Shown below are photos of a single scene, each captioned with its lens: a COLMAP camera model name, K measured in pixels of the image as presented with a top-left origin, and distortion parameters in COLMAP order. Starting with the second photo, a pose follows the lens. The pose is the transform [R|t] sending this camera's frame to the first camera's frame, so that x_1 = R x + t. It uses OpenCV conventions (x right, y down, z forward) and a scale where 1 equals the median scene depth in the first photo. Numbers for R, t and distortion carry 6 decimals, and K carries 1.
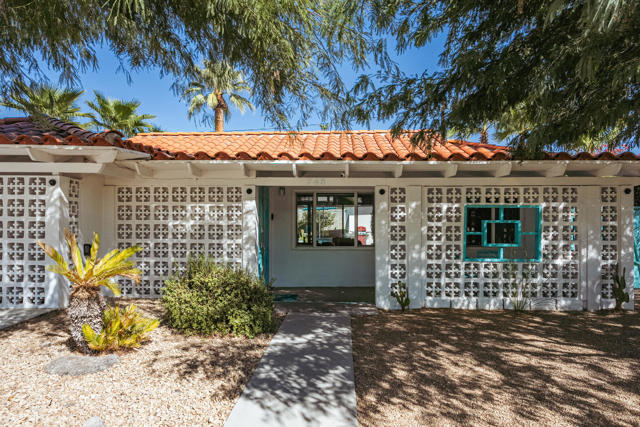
lens RADIAL K [[443.1, 0, 321.0], [0, 443.1, 210.8], [0, 0, 1]] dist [-0.026774, -0.006341]
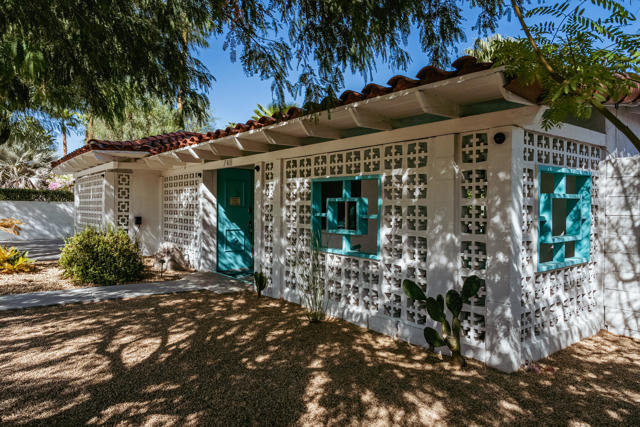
lens RADIAL K [[443.1, 0, 321.5], [0, 443.1, 208.5], [0, 0, 1]] dist [-0.026774, -0.006341]
pose [[0.646267, 0.009629, -0.763050, 0.948636], [0.005170, 0.999842, 0.016996, 0.026921], [0.763094, -0.014928, 0.646116, 0.501861]]
